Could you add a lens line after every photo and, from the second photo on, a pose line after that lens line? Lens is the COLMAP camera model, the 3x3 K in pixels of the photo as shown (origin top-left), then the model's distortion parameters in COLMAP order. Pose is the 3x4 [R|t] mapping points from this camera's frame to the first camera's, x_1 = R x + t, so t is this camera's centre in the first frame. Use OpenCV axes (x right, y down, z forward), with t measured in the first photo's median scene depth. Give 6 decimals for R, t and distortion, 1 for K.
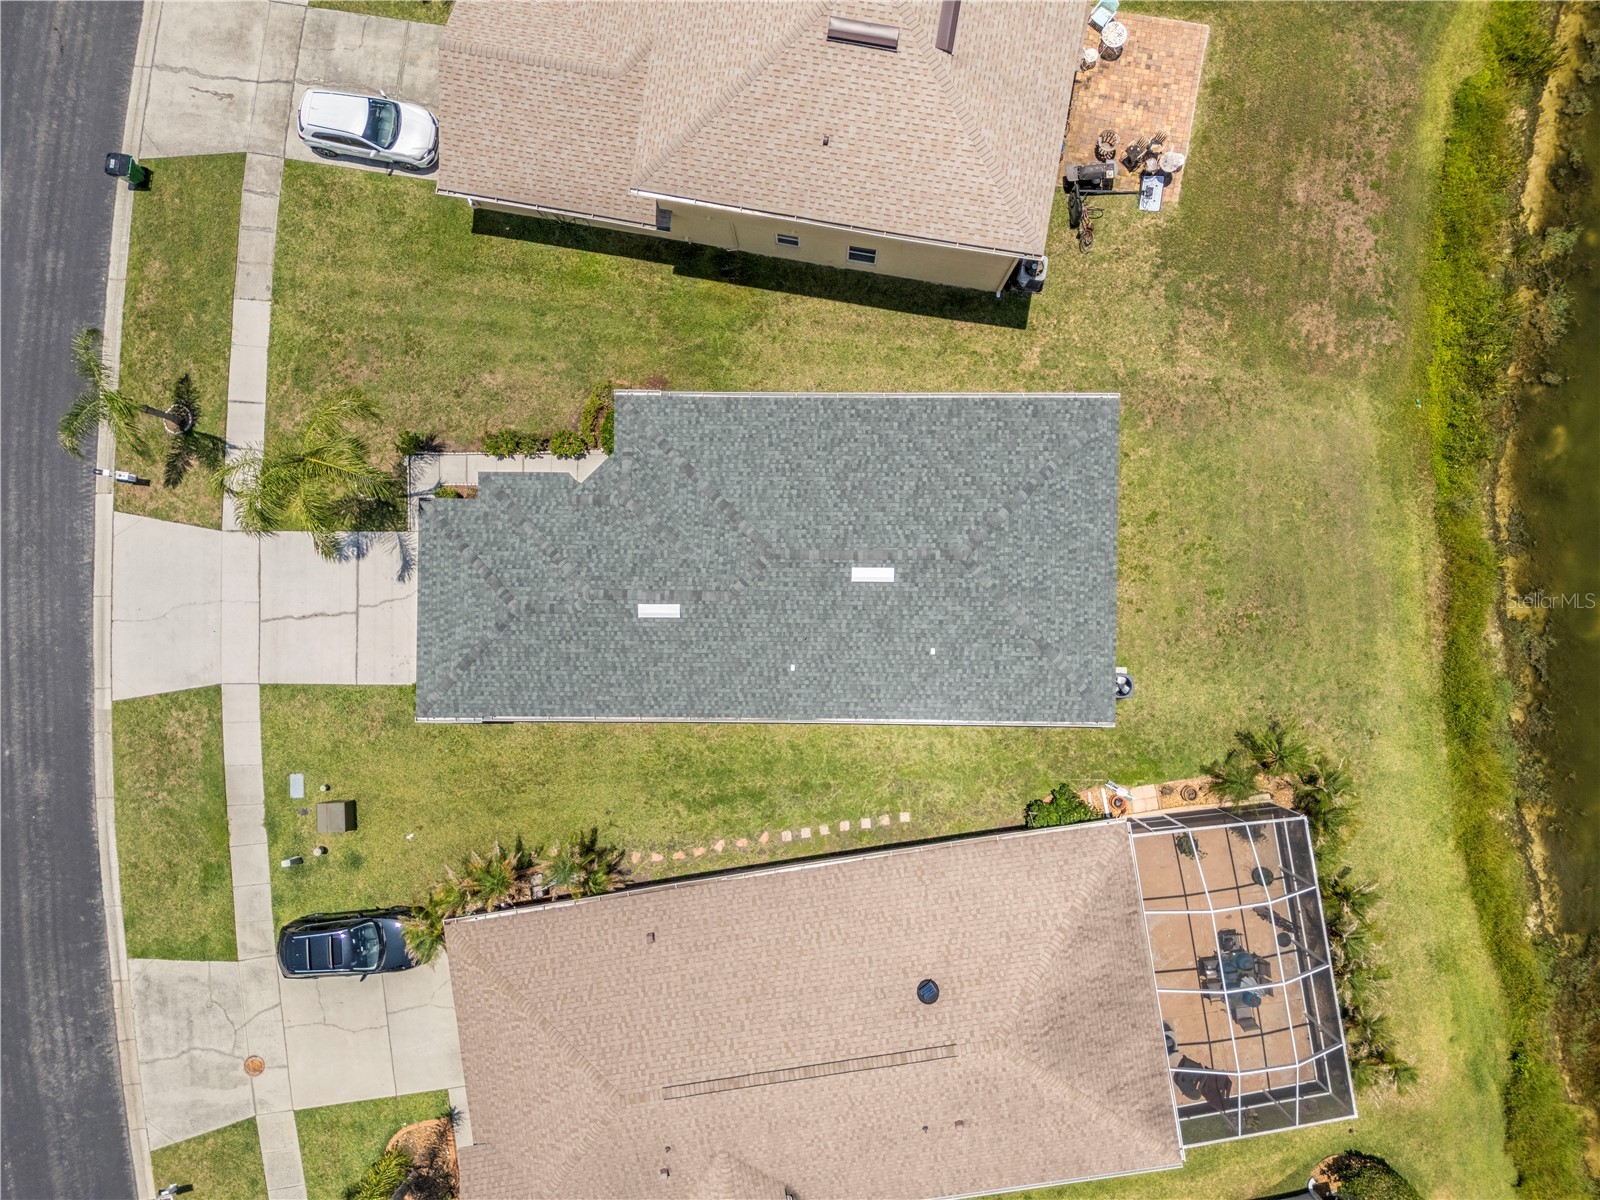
lens RADIAL K [[1162.2, 0, 796.7], [0, 1162.2, 651.2], [0, 0, 1]] dist [0.087599, -0.083062]
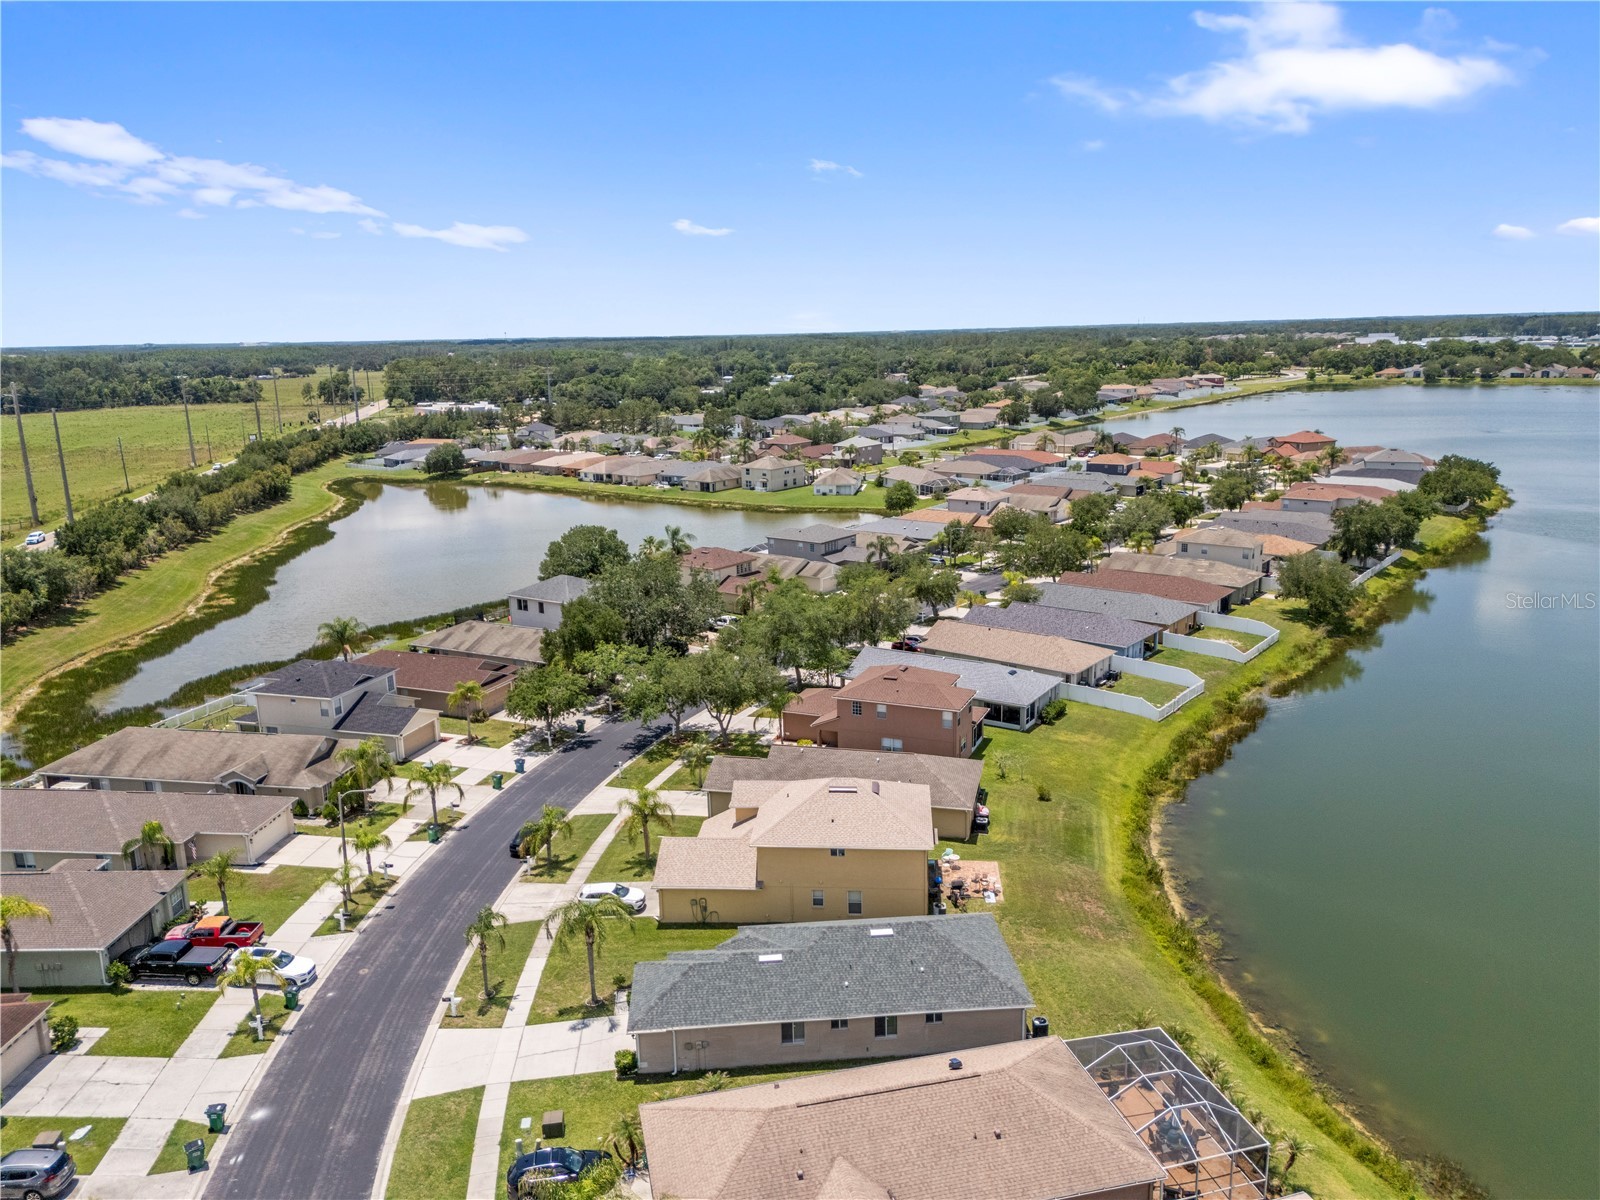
lens RADIAL K [[1176.4, 0, 807.3], [0, 1176.4, 604.2], [0, 0, 1]] dist [0.077286, -0.087572]
pose [[0.995844, -0.025647, 0.087391, -0.184174], [0.090981, 0.236125, -0.967454, 1.452083], [0.004177, 0.971384, 0.237477, 0.005126]]
